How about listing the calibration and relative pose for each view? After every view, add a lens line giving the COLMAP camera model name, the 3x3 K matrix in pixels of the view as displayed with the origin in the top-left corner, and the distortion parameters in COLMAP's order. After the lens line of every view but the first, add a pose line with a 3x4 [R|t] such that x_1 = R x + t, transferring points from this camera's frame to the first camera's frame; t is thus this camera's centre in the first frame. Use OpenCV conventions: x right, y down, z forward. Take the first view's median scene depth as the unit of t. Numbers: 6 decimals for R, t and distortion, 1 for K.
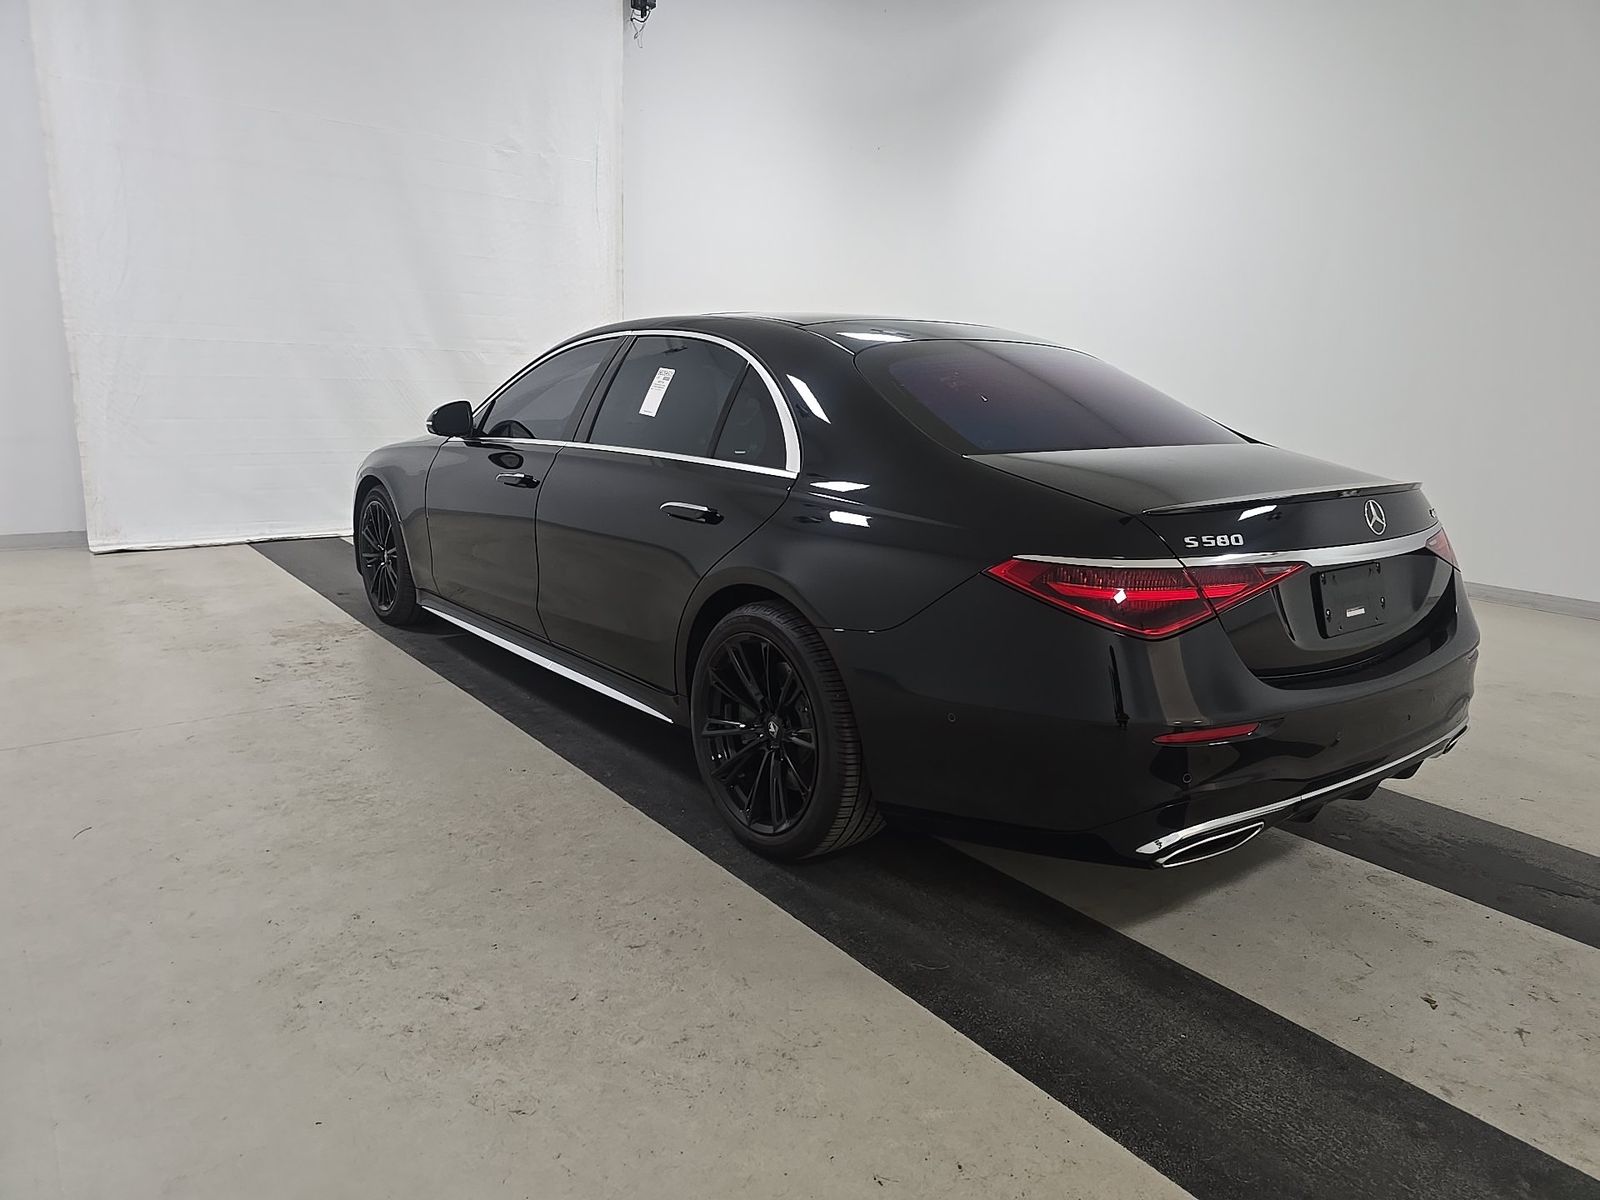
lens RADIAL K [[1073.1, 0, 808.2], [0, 1073.1, 596.7], [0, 0, 1]] dist [0.045237, -0.044340]
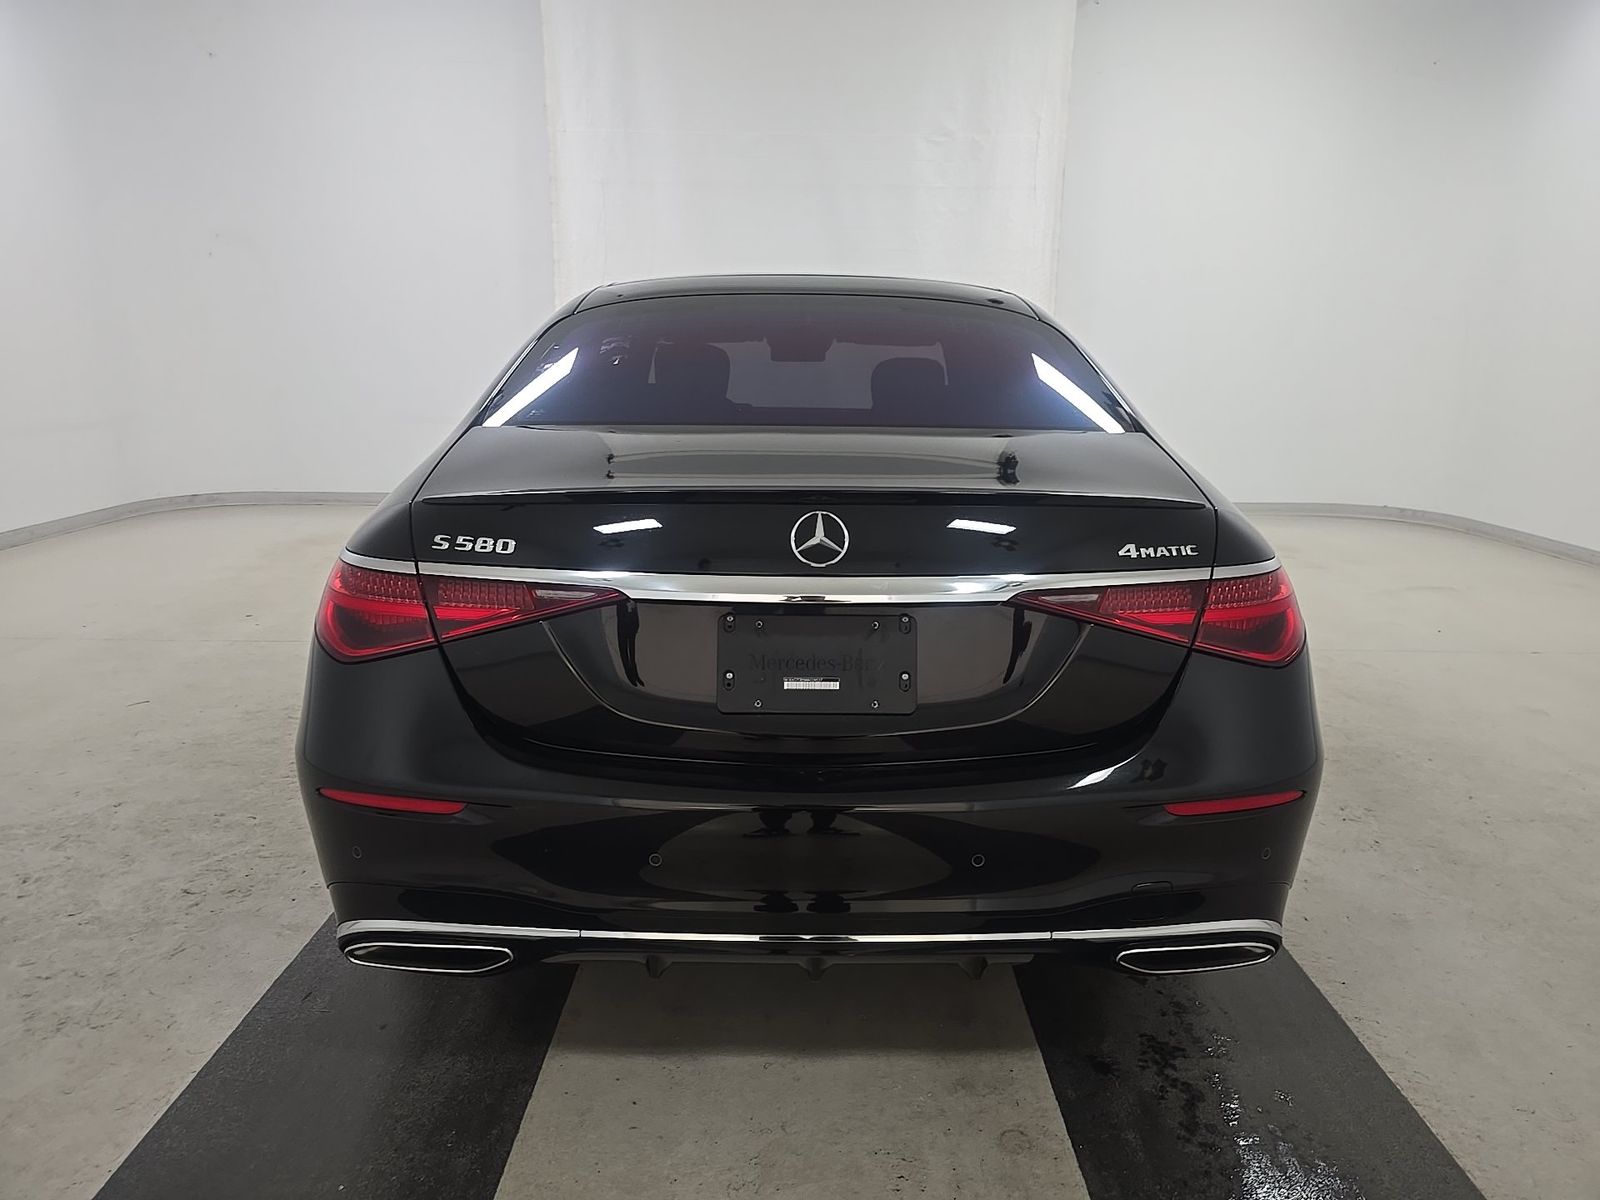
lens RADIAL K [[1073.1, 0, 808.2], [0, 1073.1, 596.7], [0, 0, 1]] dist [0.045237, -0.044340]
pose [[0.792988, 0.110234, -0.599182, 0.730655], [-0.110094, 0.993231, 0.037024, -0.050198], [0.599208, 0.036607, 0.799756, 0.411208]]
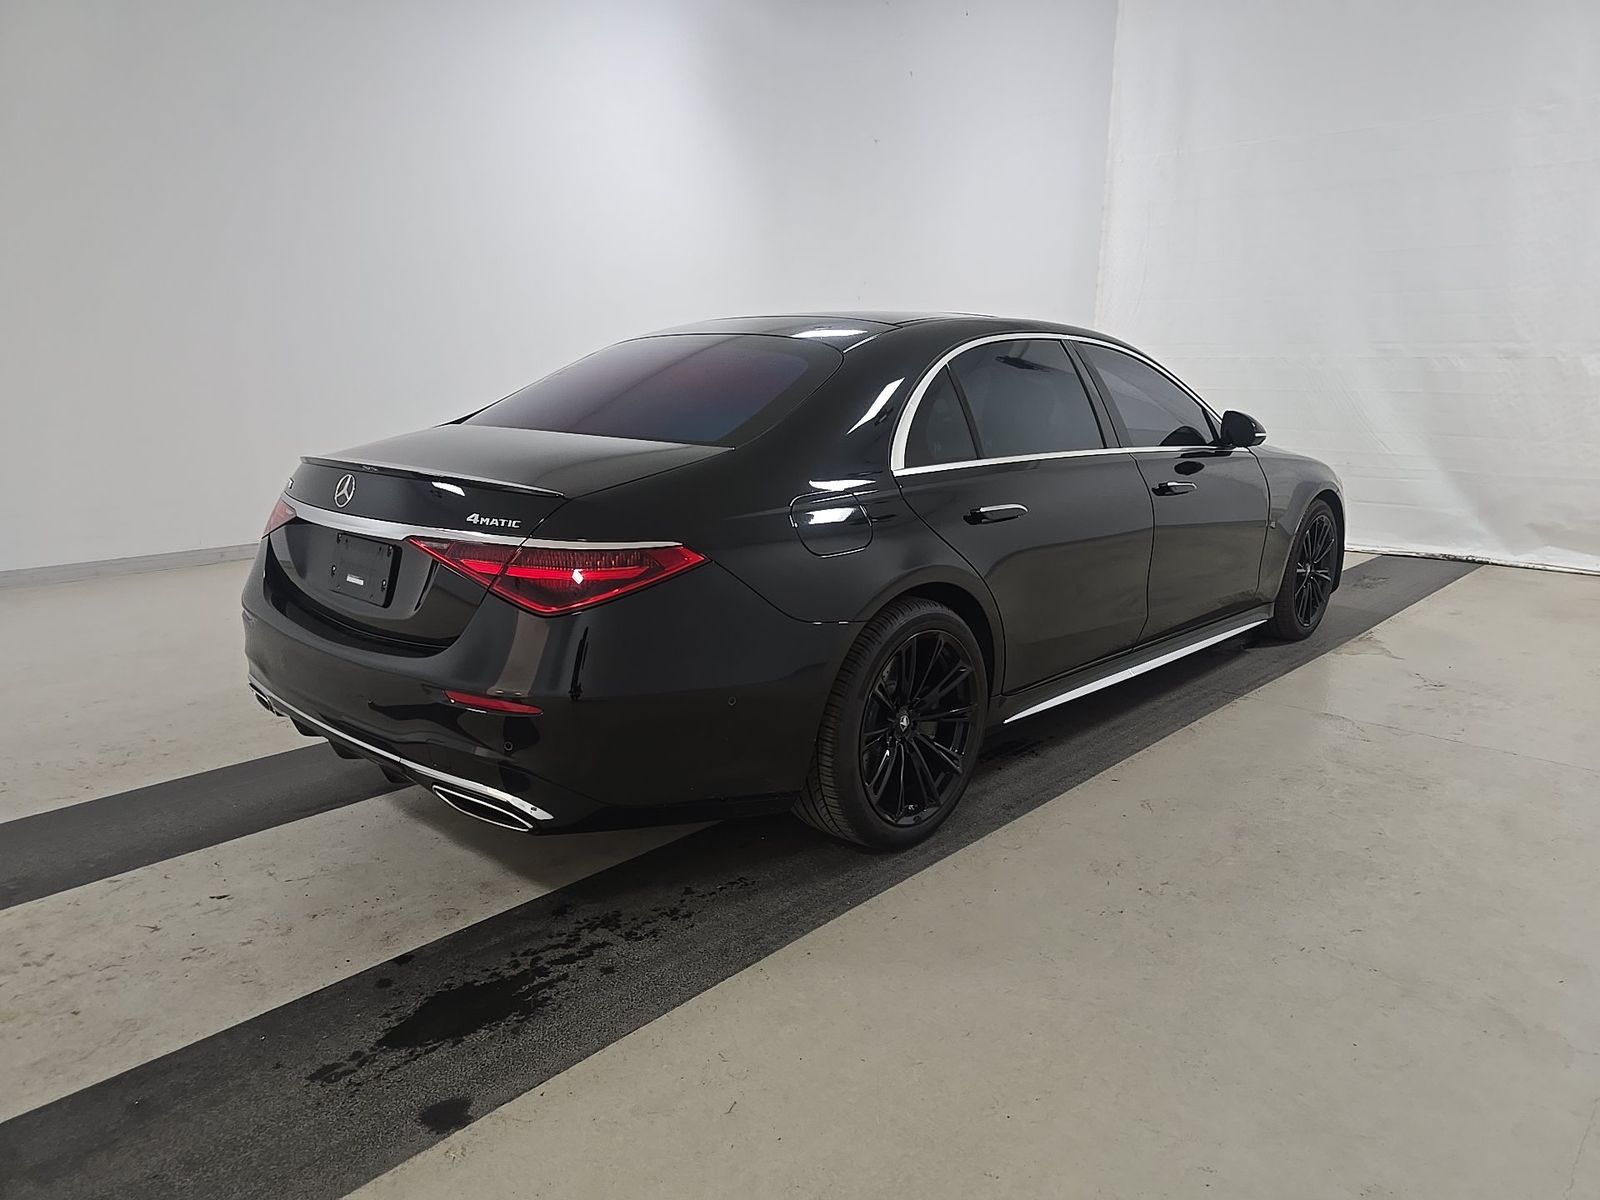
lens RADIAL K [[1073.1, 0, 808.2], [0, 1073.1, 596.7], [0, 0, 1]] dist [0.045237, -0.044340]
pose [[0.156383, 0.178329, -0.971464, 1.339905], [-0.200898, 0.968748, 0.145490, -0.177659], [0.967049, 0.172413, 0.187322, 1.029281]]
